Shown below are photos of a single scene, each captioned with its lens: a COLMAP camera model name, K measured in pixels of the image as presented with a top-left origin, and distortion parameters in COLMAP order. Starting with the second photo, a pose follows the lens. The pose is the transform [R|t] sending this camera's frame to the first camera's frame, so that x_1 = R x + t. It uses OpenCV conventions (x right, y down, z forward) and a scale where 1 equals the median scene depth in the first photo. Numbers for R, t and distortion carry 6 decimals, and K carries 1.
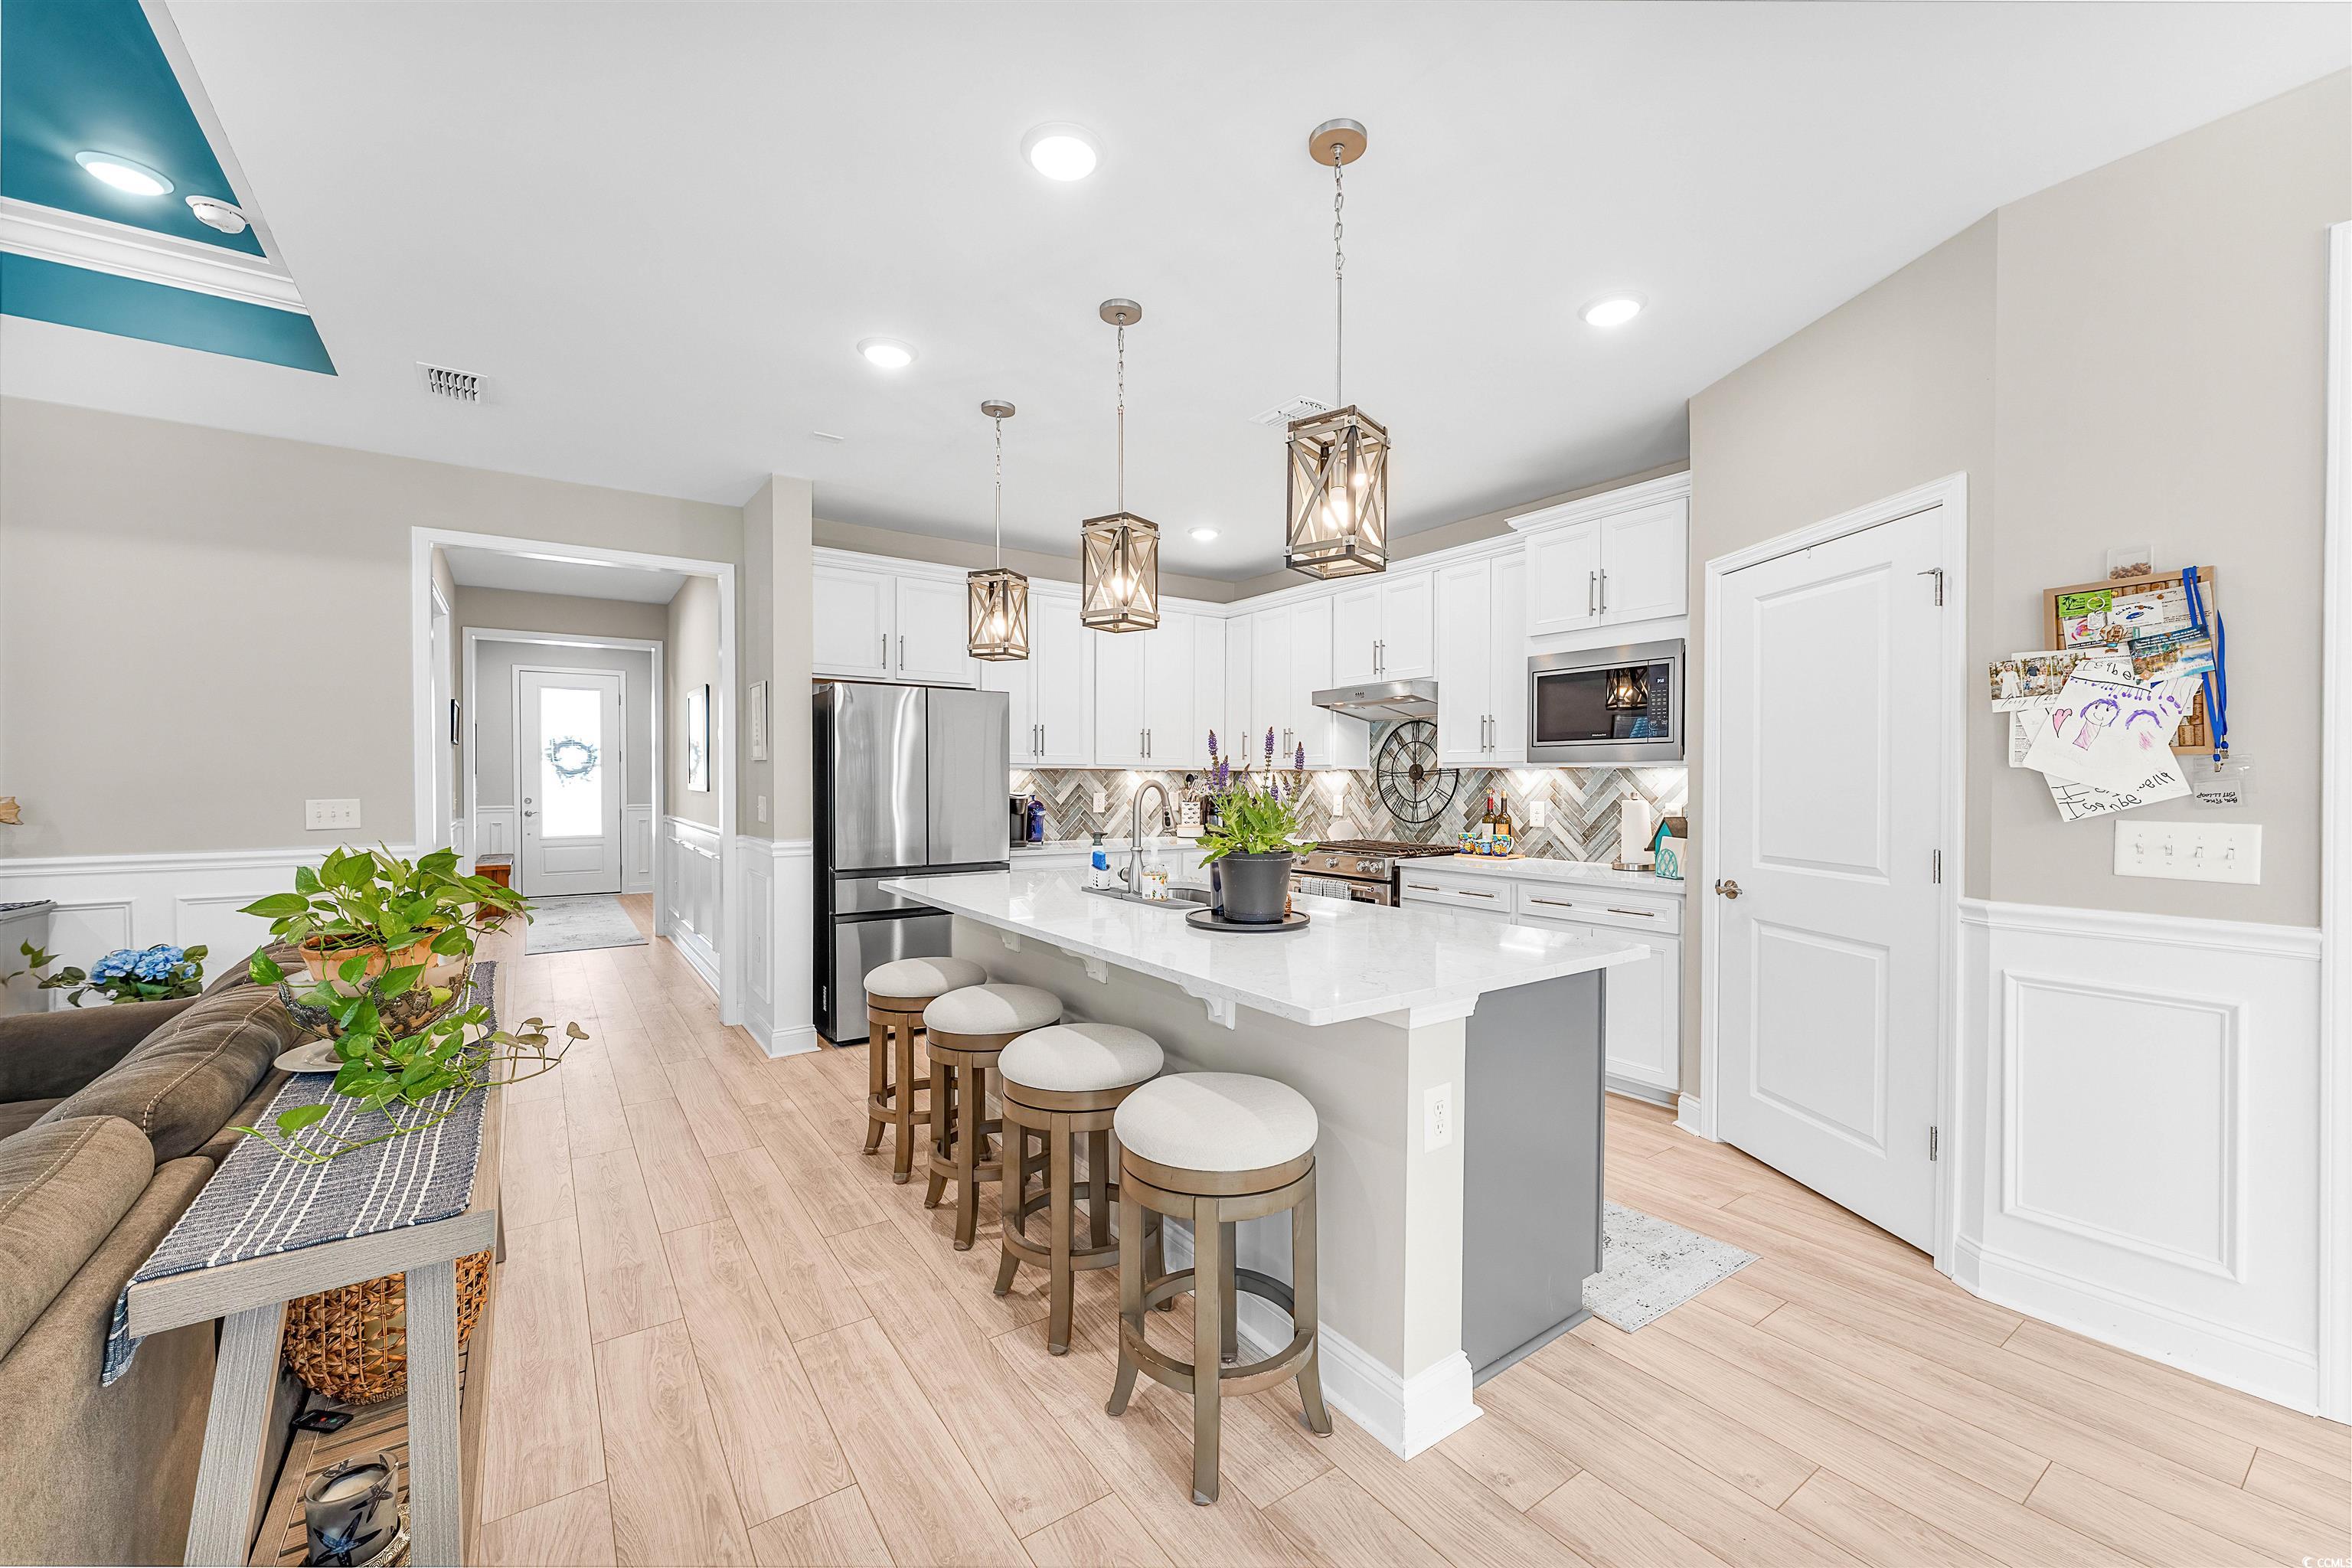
lens RADIAL K [[935.9, 0, 1170.4], [0, 935.9, 797.2], [0, 0, 1]] dist [0.001099, -0.000384]
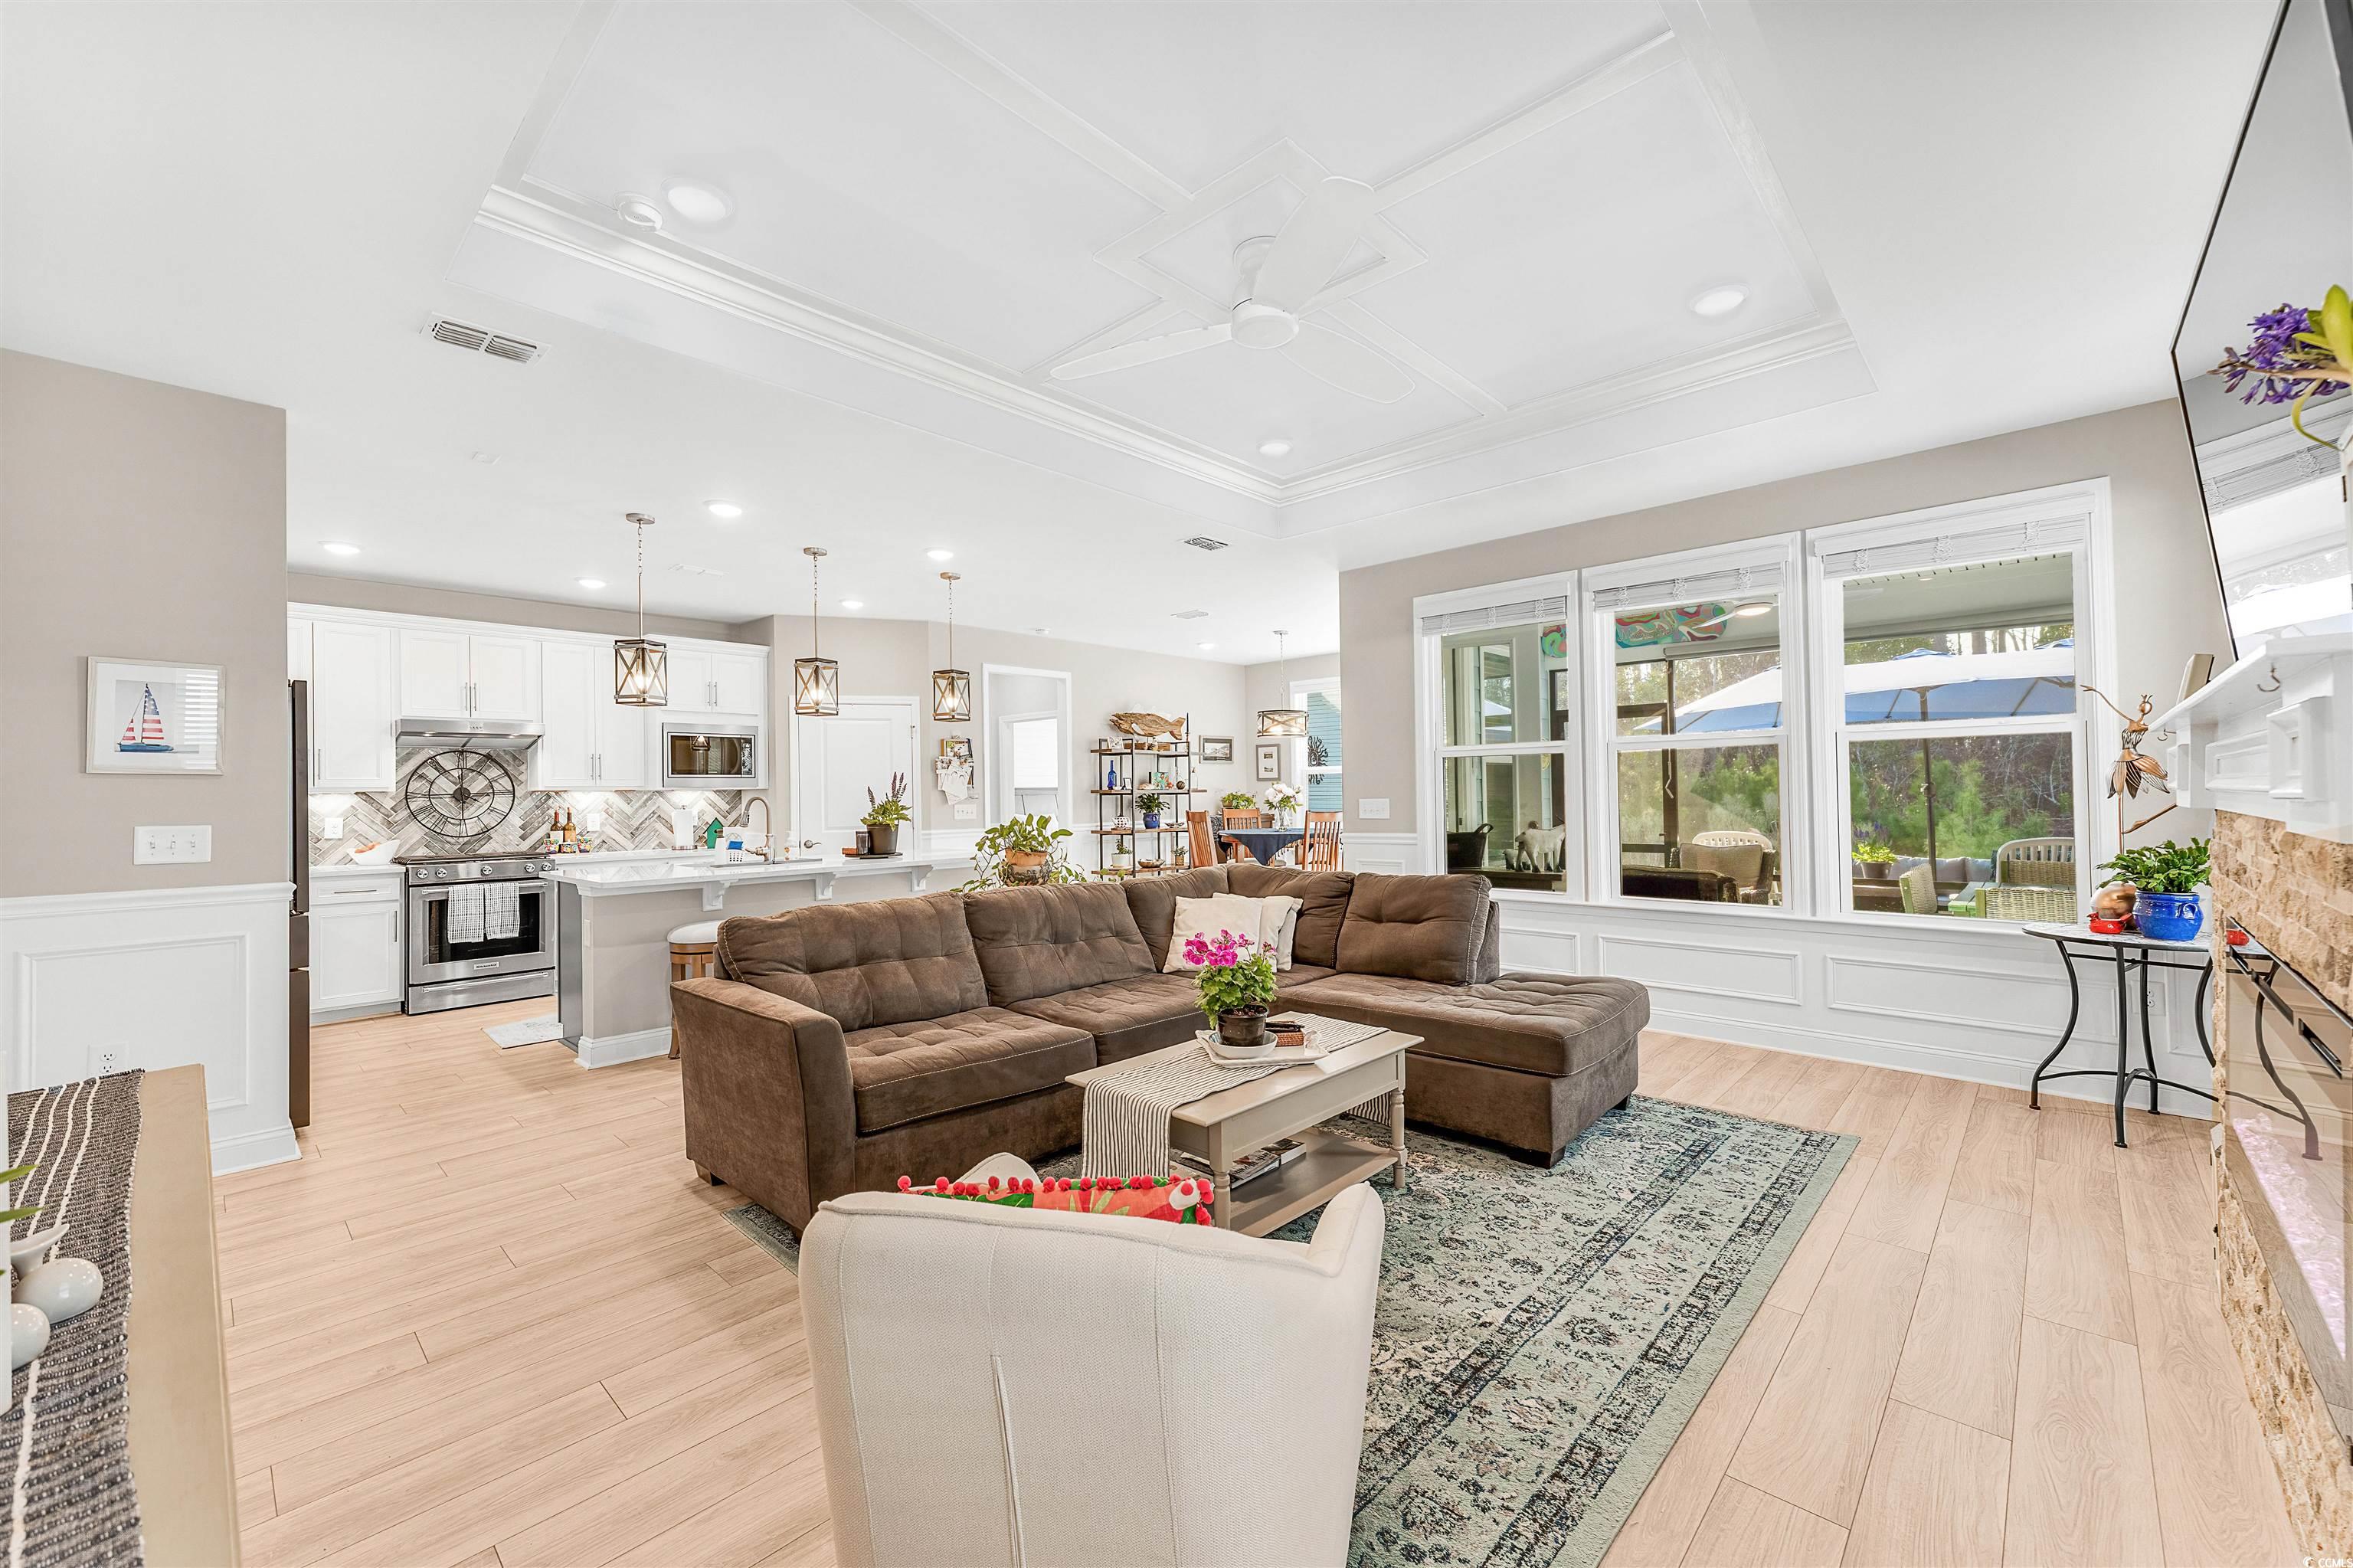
lens RADIAL K [[936.3, 0, 1185.8], [0, 936.3, 784.7], [0, 0, 1]] dist [0.001099, -0.000384]
pose [[-0.207746, 0.012511, 0.978103, -1.288583], [0.035153, 0.999368, -0.005317, -0.000506], [-0.977551, 0.033278, -0.208054, 0.413316]]
